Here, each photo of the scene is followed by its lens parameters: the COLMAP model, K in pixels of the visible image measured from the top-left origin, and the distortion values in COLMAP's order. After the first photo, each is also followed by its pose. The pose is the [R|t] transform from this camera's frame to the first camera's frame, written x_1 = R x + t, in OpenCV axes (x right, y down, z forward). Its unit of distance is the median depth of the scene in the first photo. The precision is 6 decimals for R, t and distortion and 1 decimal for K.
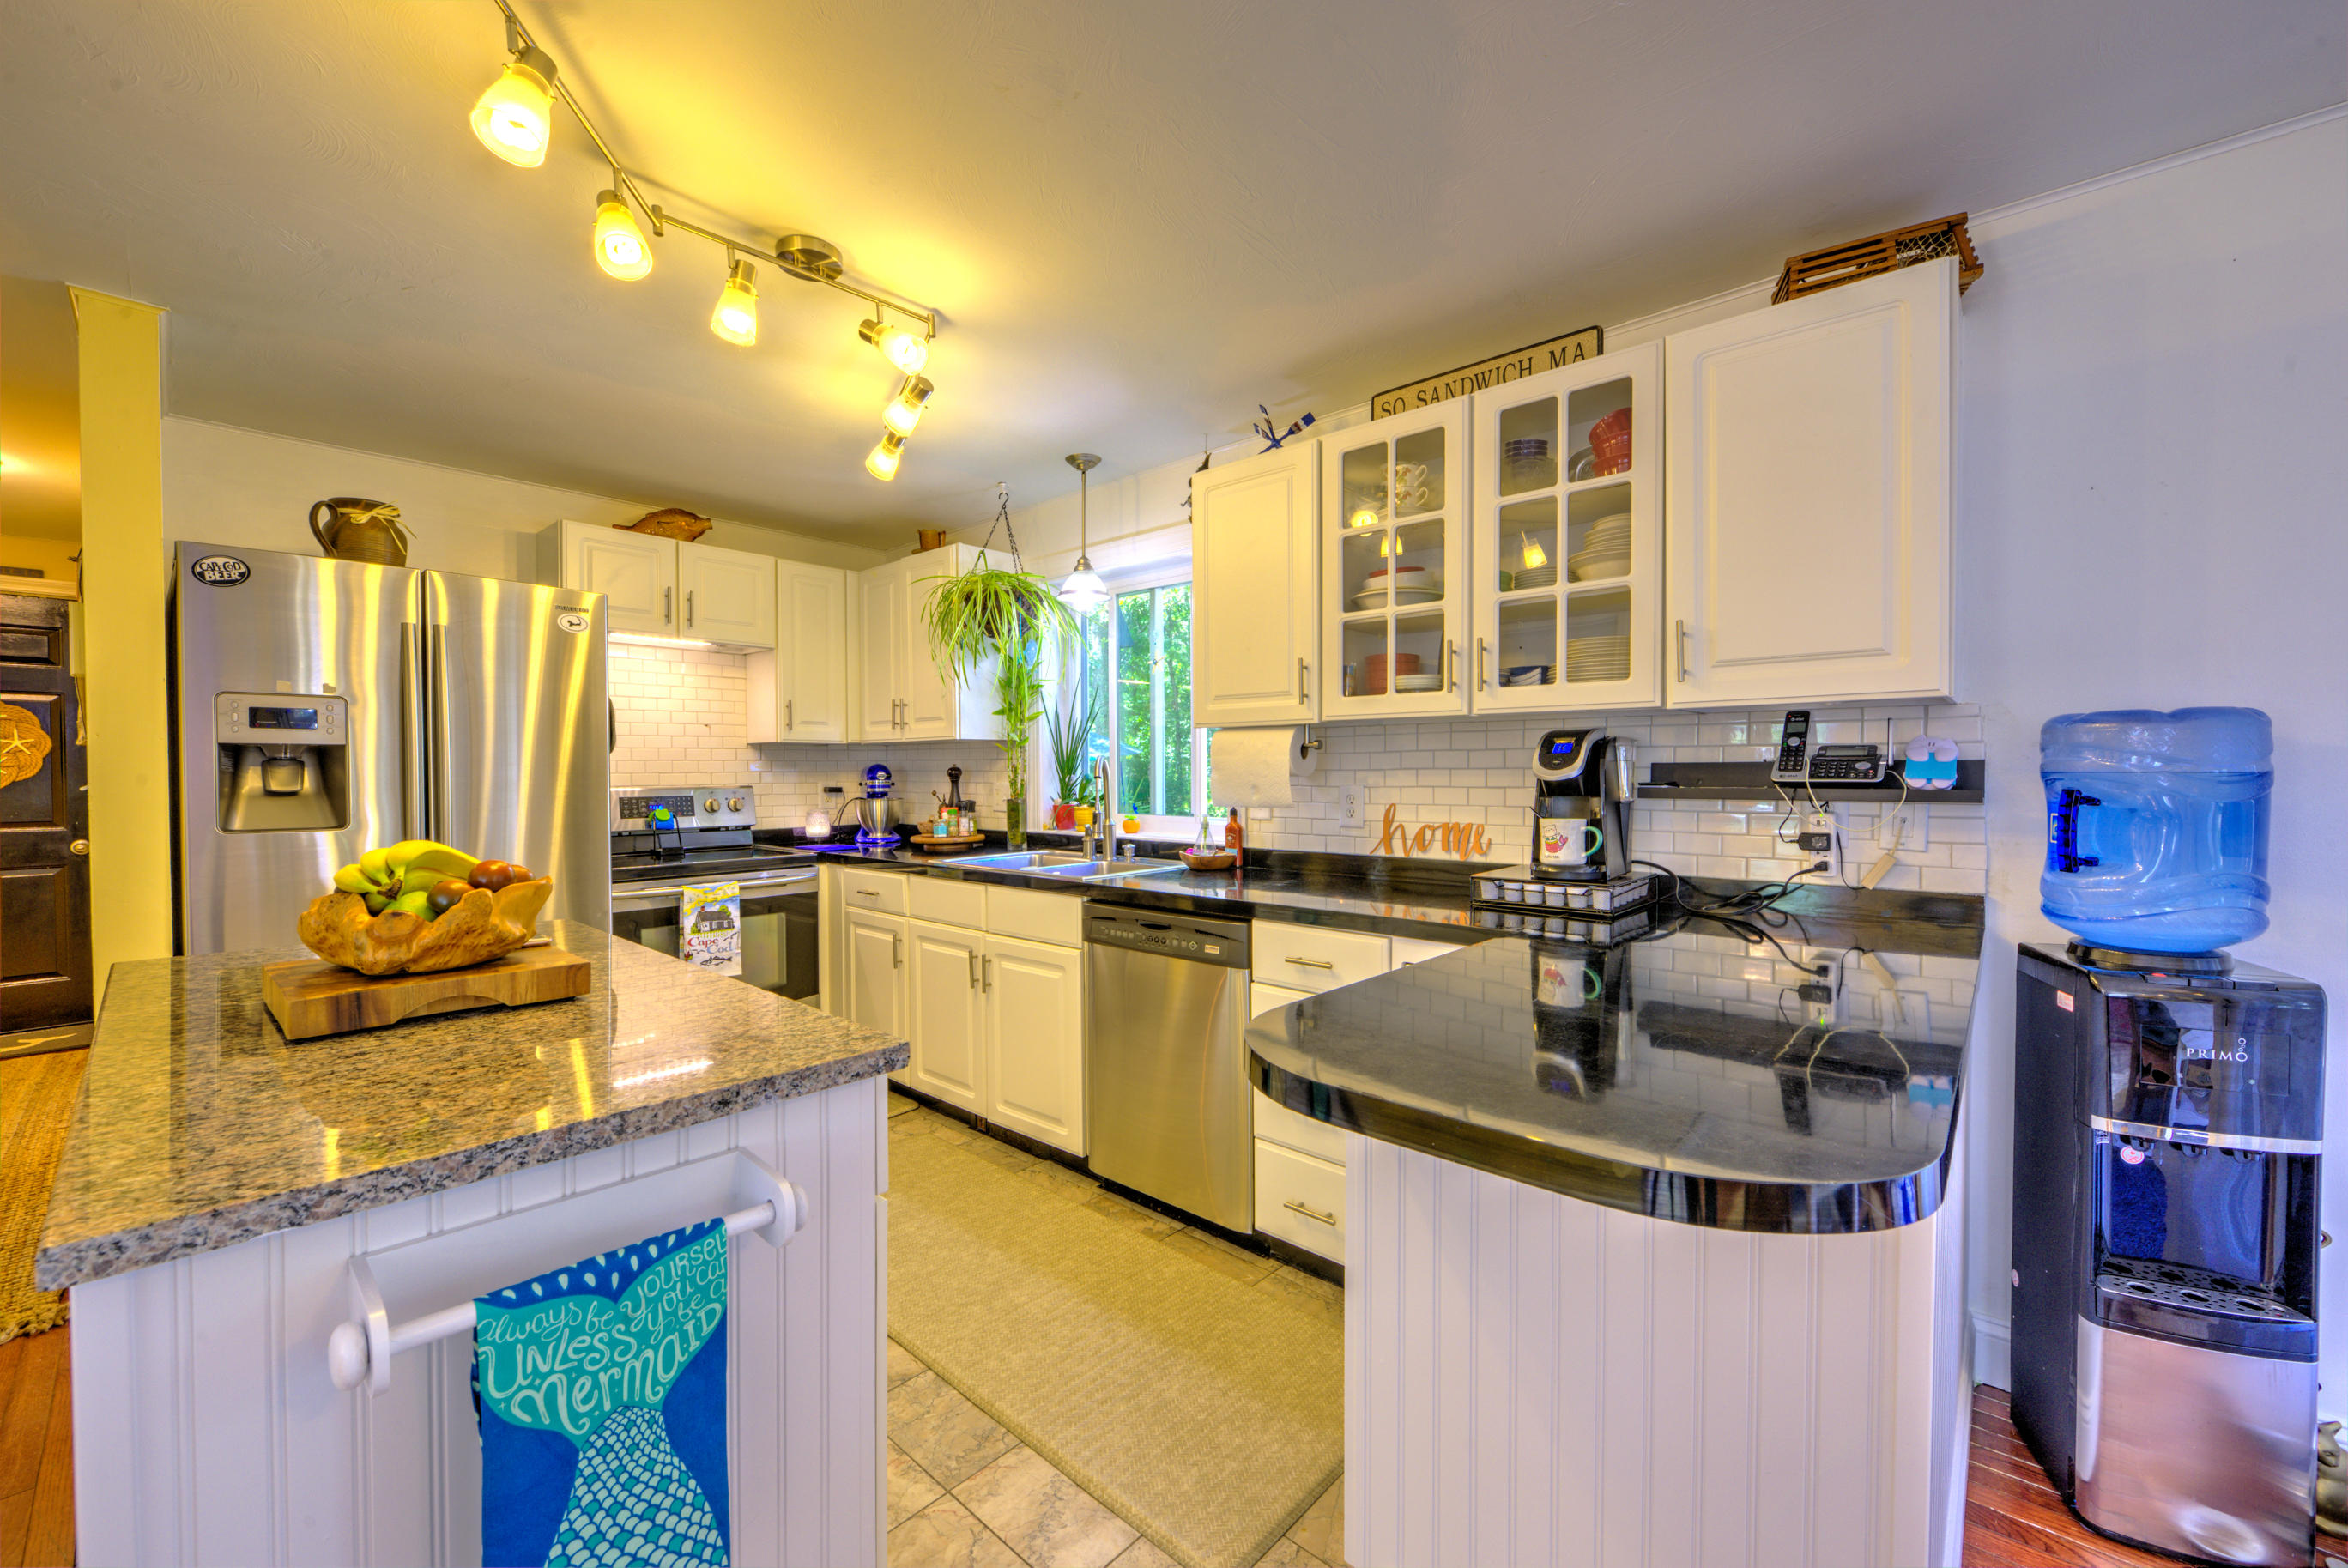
lens RADIAL K [[920.9, 0, 1188.4], [0, 920.9, 787.0], [0, 0, 1]] dist [-0.001818, -0.001203]
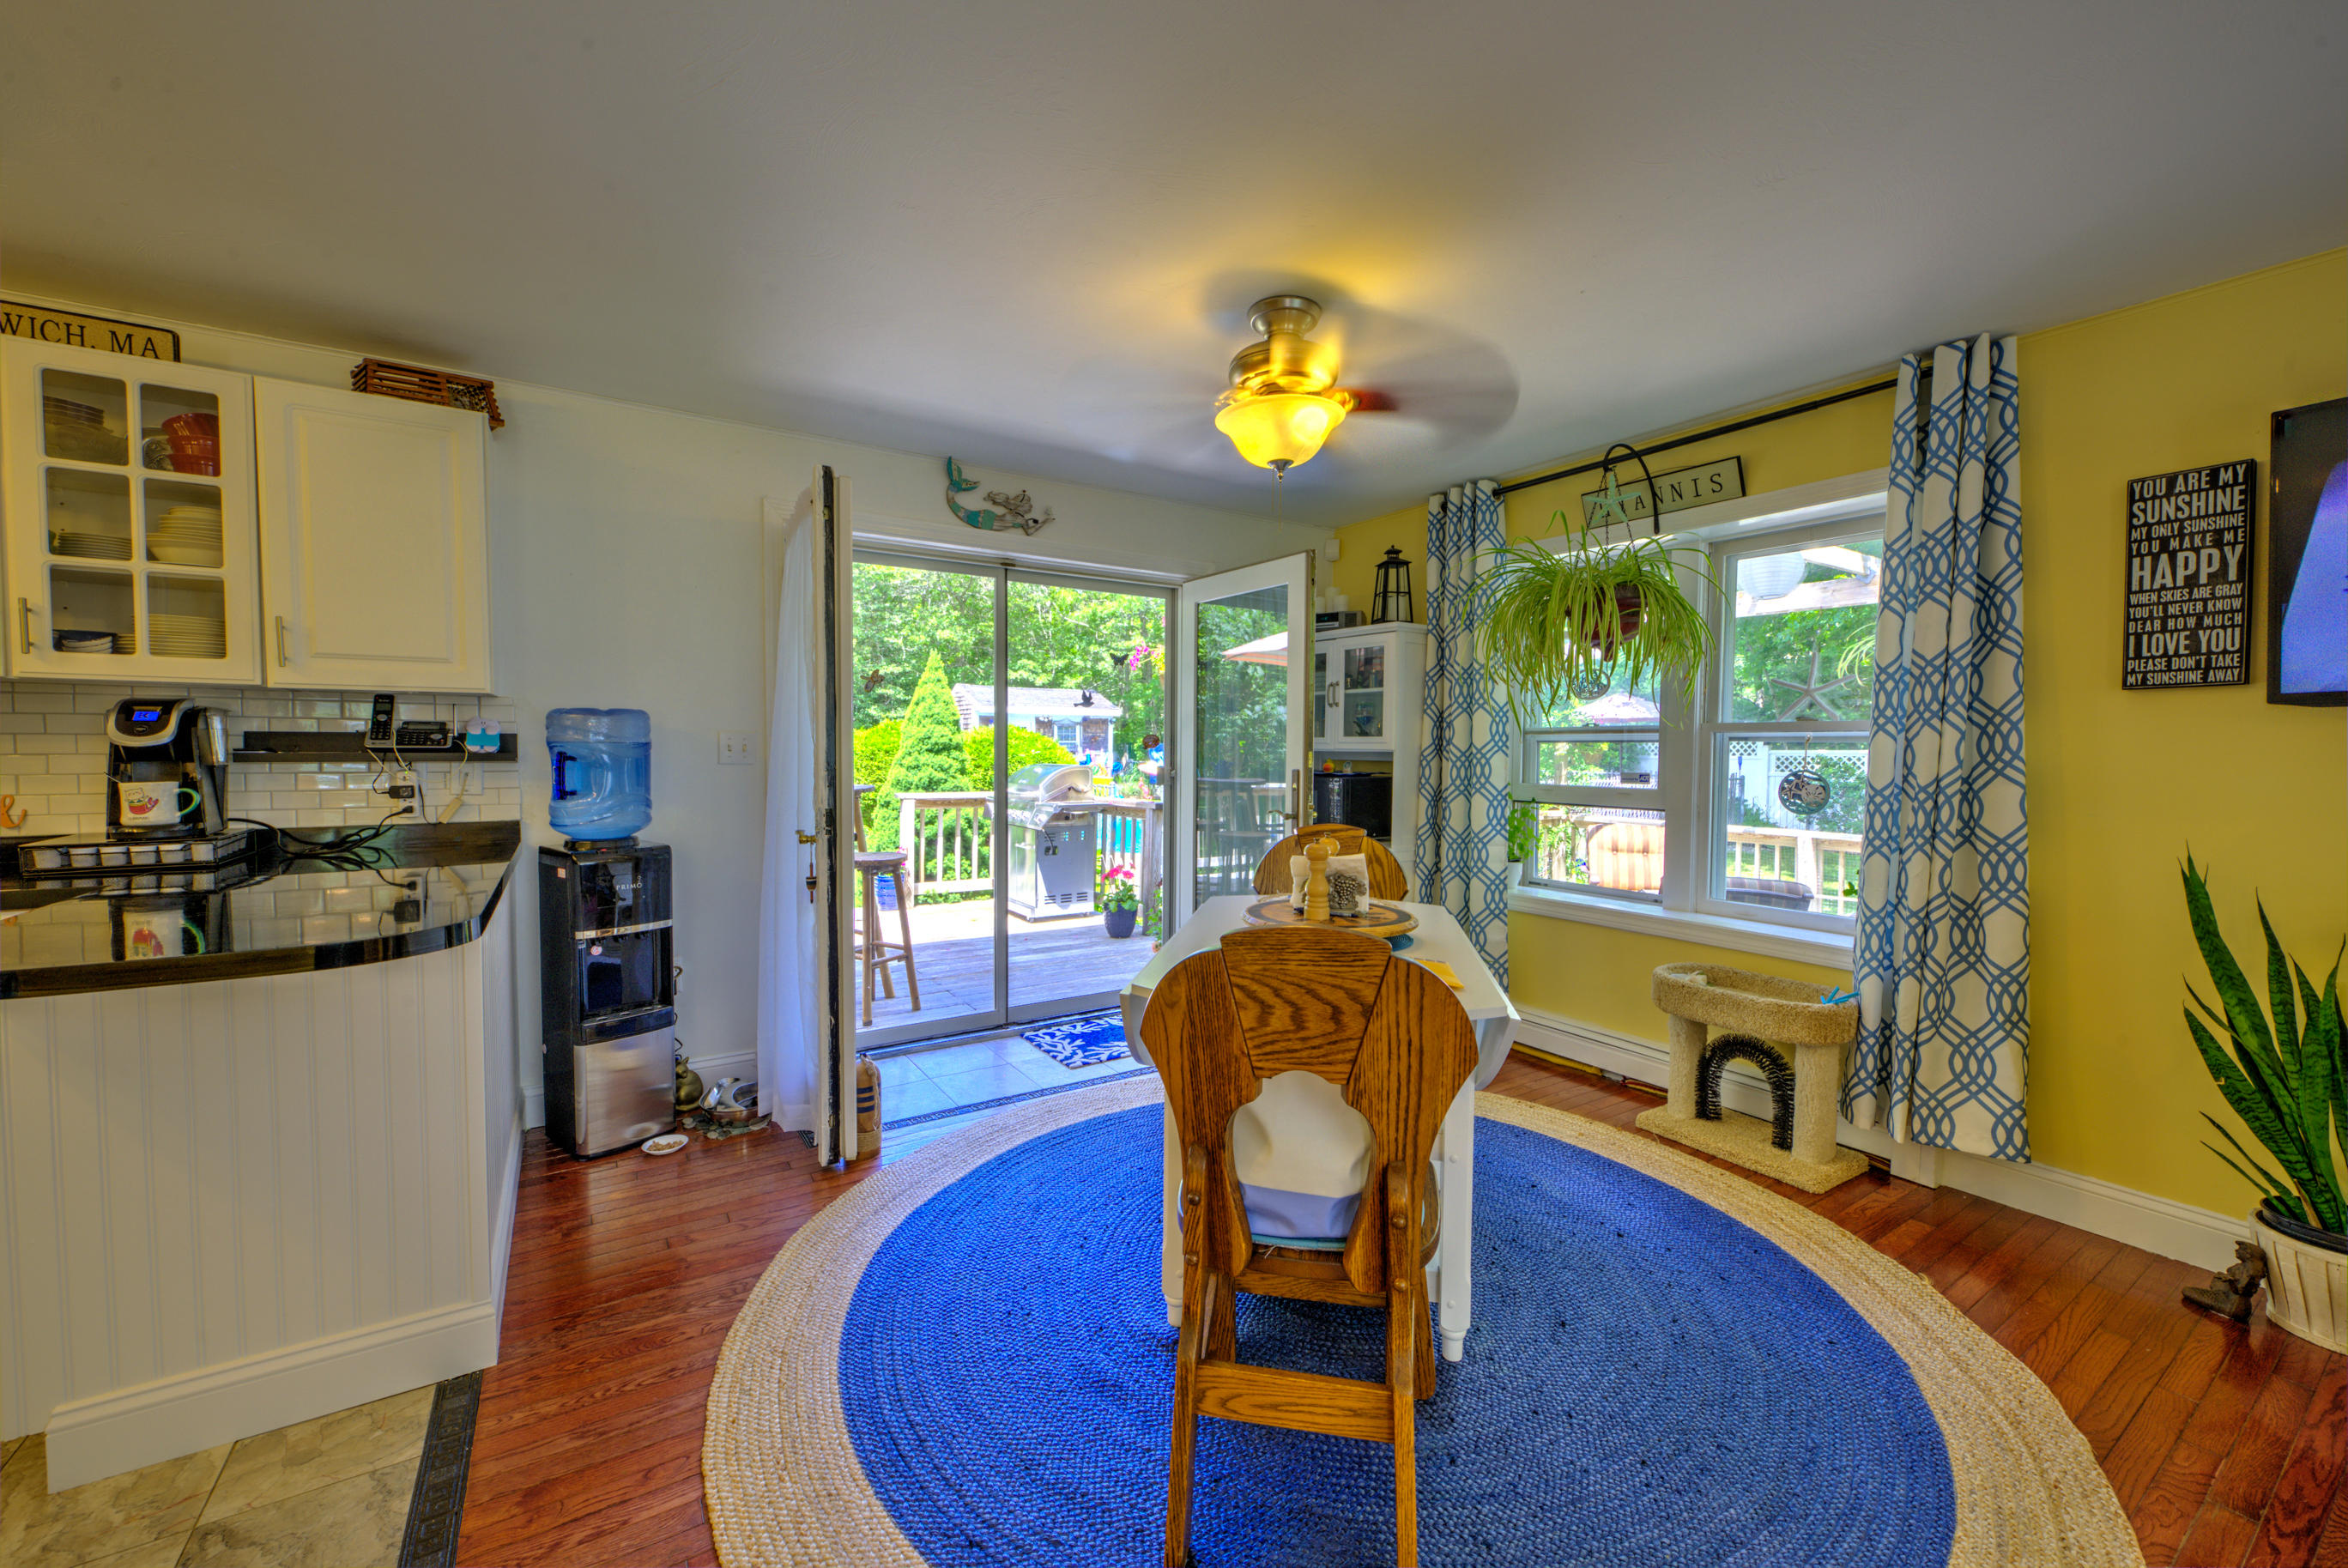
lens RADIAL K [[920.9, 0, 1177.0], [0, 920.9, 786.7], [0, 0, 1]] dist [-0.001818, -0.001203]
pose [[0.253254, -0.038994, 0.966614, -0.323665], [0.007894, 0.999237, 0.038242, 0.008319], [-0.967368, -0.002055, 0.253368, -0.428711]]
